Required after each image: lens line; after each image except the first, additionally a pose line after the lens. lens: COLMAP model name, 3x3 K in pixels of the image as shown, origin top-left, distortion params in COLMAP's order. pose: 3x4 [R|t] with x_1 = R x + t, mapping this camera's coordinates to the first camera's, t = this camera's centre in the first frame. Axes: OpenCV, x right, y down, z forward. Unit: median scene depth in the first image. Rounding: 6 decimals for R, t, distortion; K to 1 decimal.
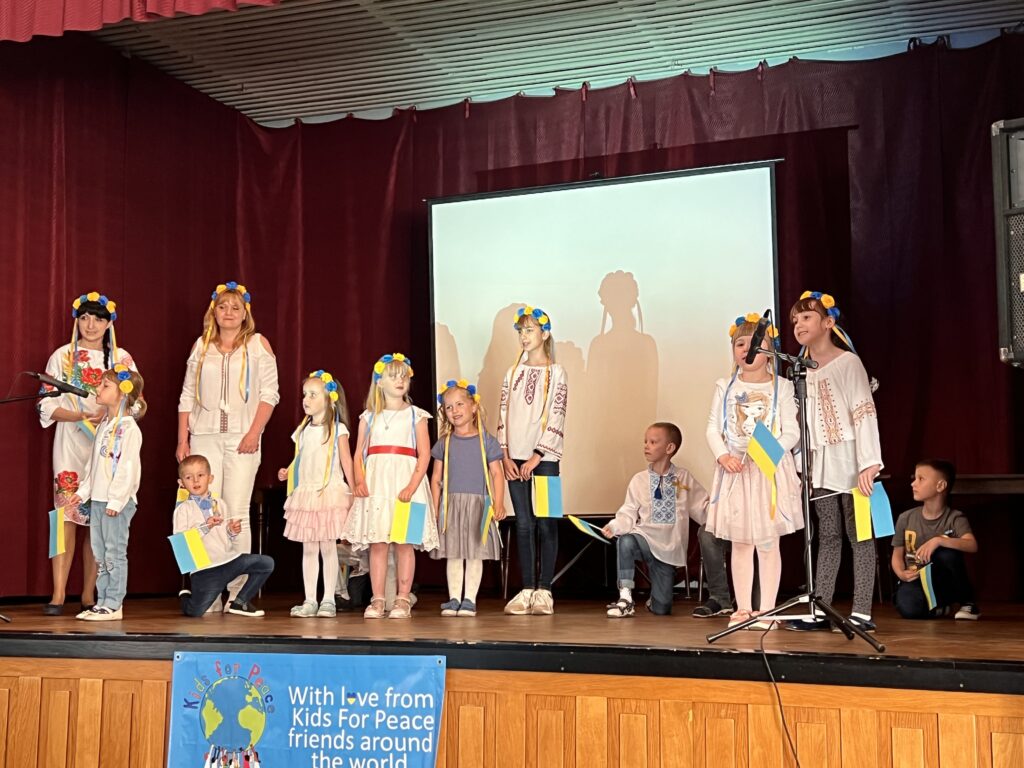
lens RADIAL K [[1376.2, 0, 527.5], [0, 1376.2, 395.7], [0, 0, 1]] dist [0.041577, 0.000000]
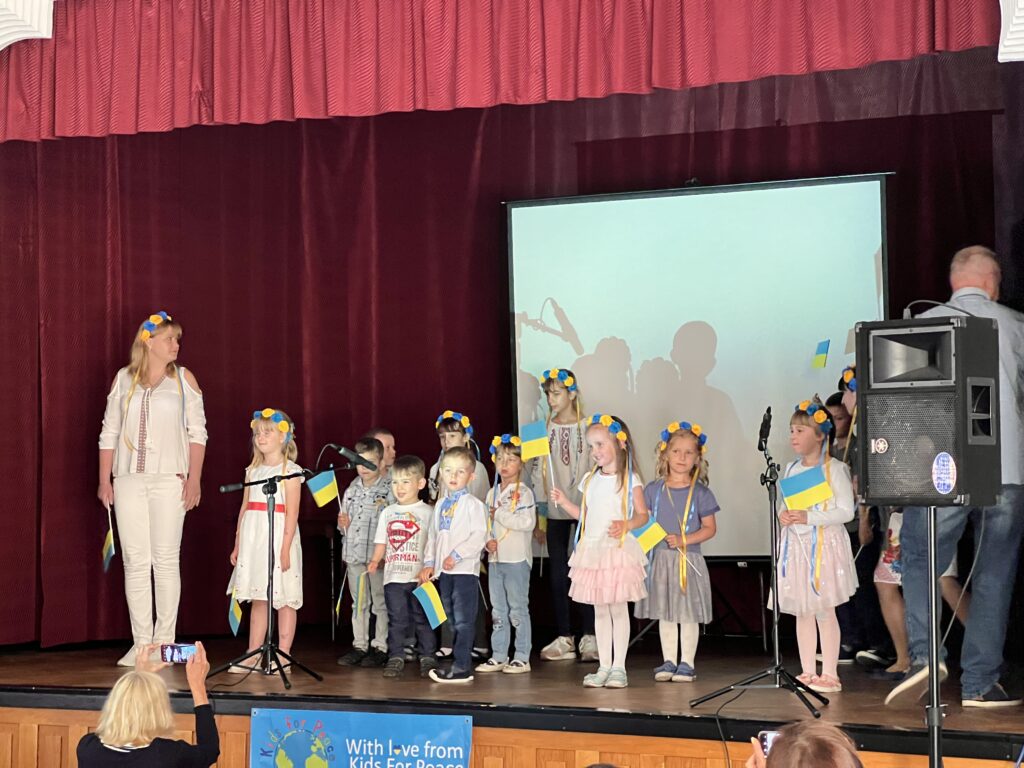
lens RADIAL K [[2317.8, 0, 508.6], [0, 2317.8, 378.8], [0, 0, 1]] dist [0.142531, 0.000000]
pose [[0.992293, -0.006187, -0.123763, 0.217636], [0.012851, 0.998506, 0.053117, -0.205941], [0.123249, -0.054298, 0.990889, -0.961687]]
